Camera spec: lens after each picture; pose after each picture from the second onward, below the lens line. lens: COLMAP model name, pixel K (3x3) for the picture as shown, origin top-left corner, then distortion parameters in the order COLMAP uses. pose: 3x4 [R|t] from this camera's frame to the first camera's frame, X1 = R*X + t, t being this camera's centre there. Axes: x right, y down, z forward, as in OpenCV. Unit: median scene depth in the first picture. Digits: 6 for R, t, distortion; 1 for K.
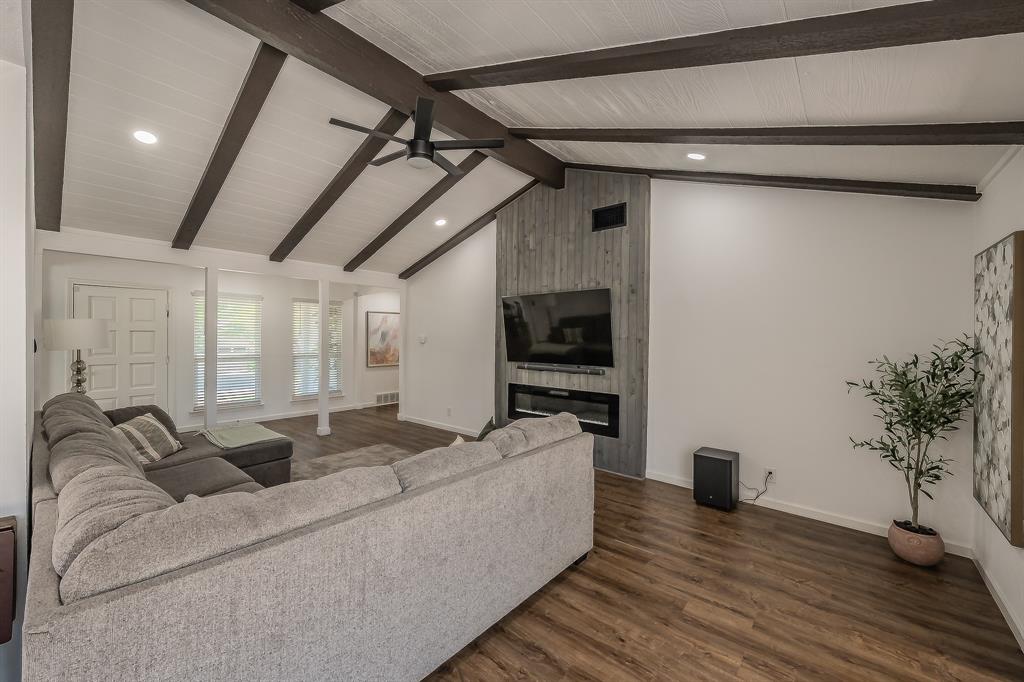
lens RADIAL K [[402.2, 0, 515.8], [0, 402.2, 337.0], [0, 0, 1]] dist [-0.001067, -0.000228]
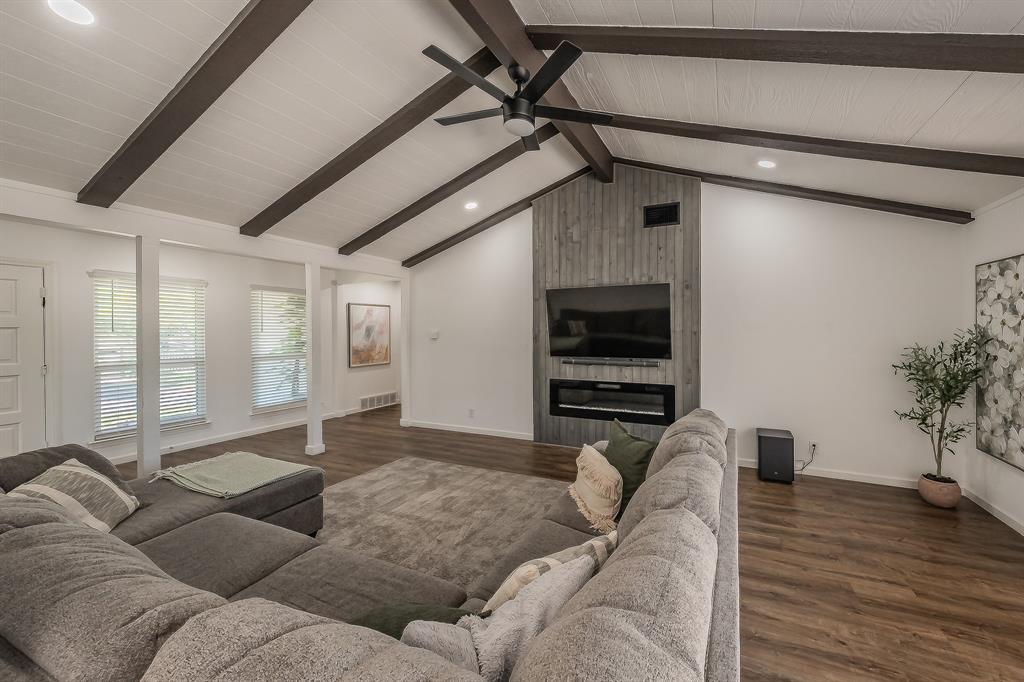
lens RADIAL K [[369.2, 0, 585.1], [0, 369.2, 331.2], [0, 0, 1]] dist [-0.001019, -0.000067]
pose [[0.947316, -0.010437, 0.320131, -0.263331], [0.010056, 0.999945, 0.002842, -0.001574], [-0.320143, 0.000527, 0.947369, 0.157896]]
